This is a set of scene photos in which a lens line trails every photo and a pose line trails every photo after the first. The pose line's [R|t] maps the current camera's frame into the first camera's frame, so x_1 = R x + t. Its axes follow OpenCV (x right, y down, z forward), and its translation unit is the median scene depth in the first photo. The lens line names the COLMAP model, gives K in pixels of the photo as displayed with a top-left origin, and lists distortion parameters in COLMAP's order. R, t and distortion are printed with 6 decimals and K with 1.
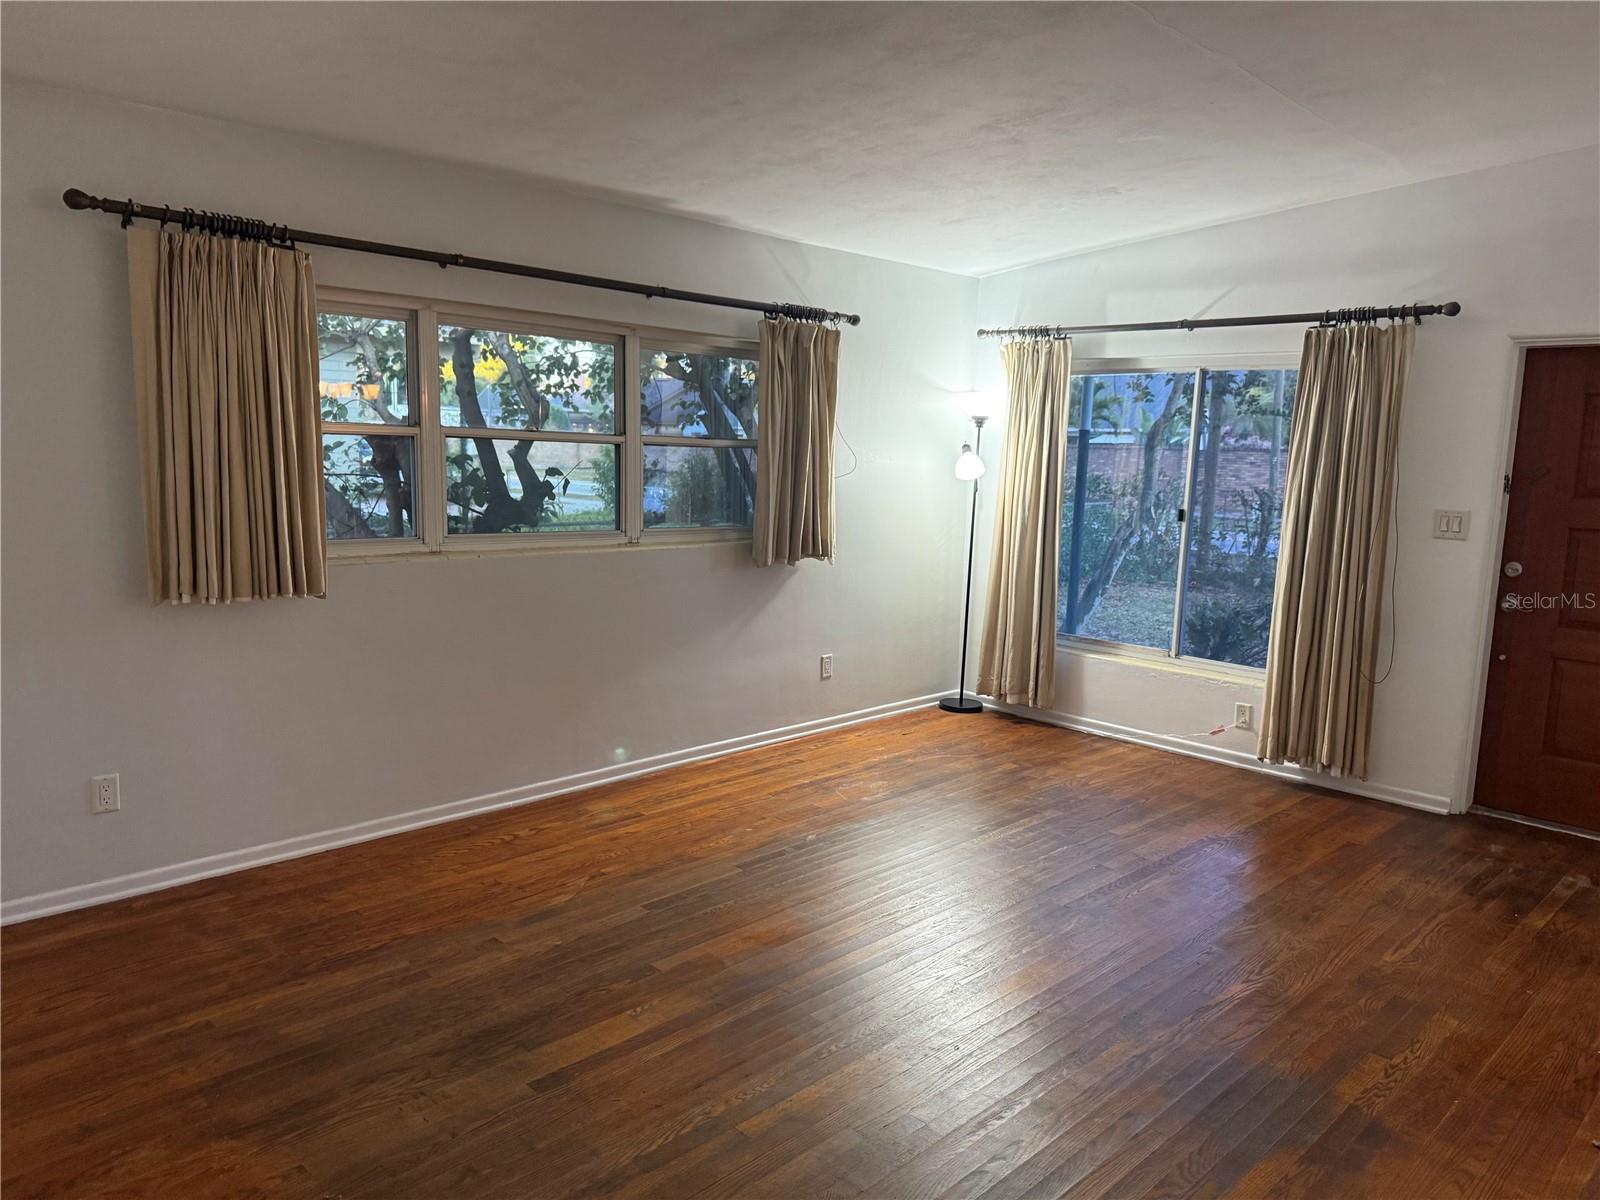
lens RADIAL K [[1125.7, 0, 813.4], [0, 1125.7, 604.8], [0, 0, 1]] dist [0.055933, -0.075493]
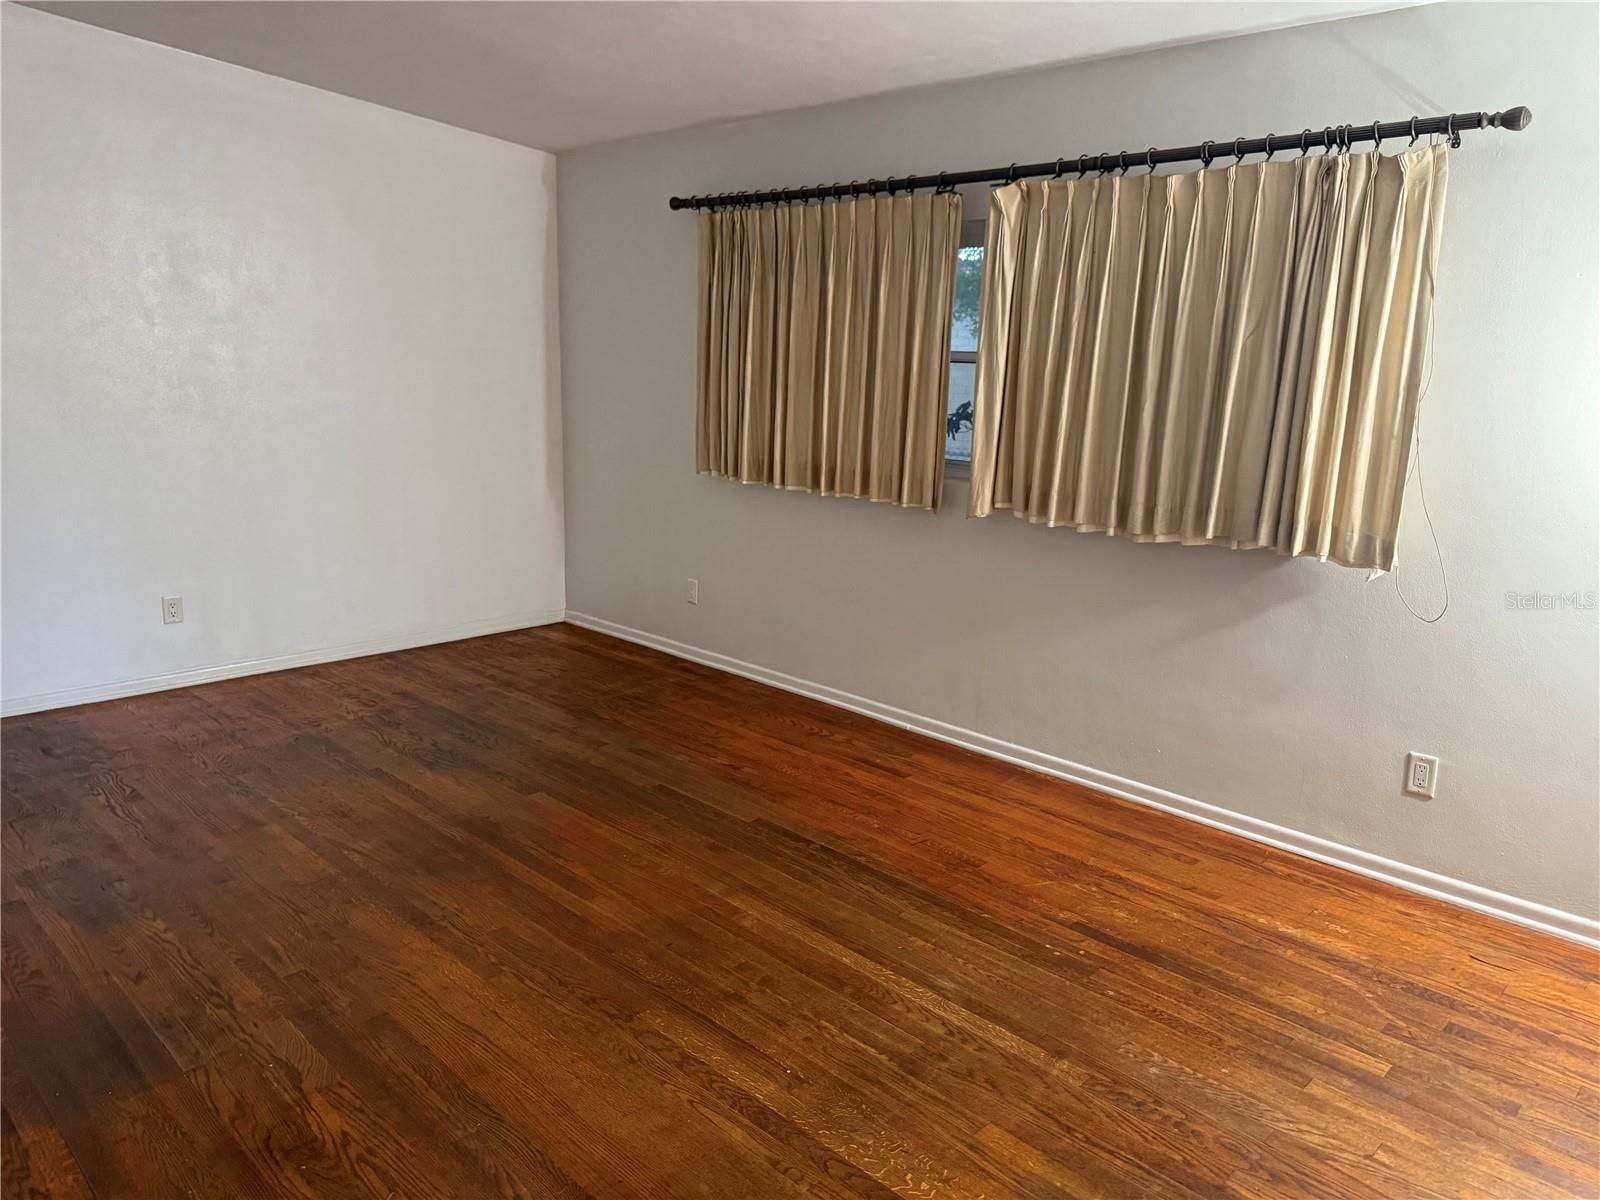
lens RADIAL K [[1125.7, 0, 789.1], [0, 1125.7, 587.1], [0, 0, 1]] dist [0.055933, -0.075493]
pose [[-0.007492, 0.169304, -0.985535, 0.882627], [-0.175446, 0.970053, 0.167978, -0.118106], [0.984461, 0.174167, 0.022436, 1.081150]]
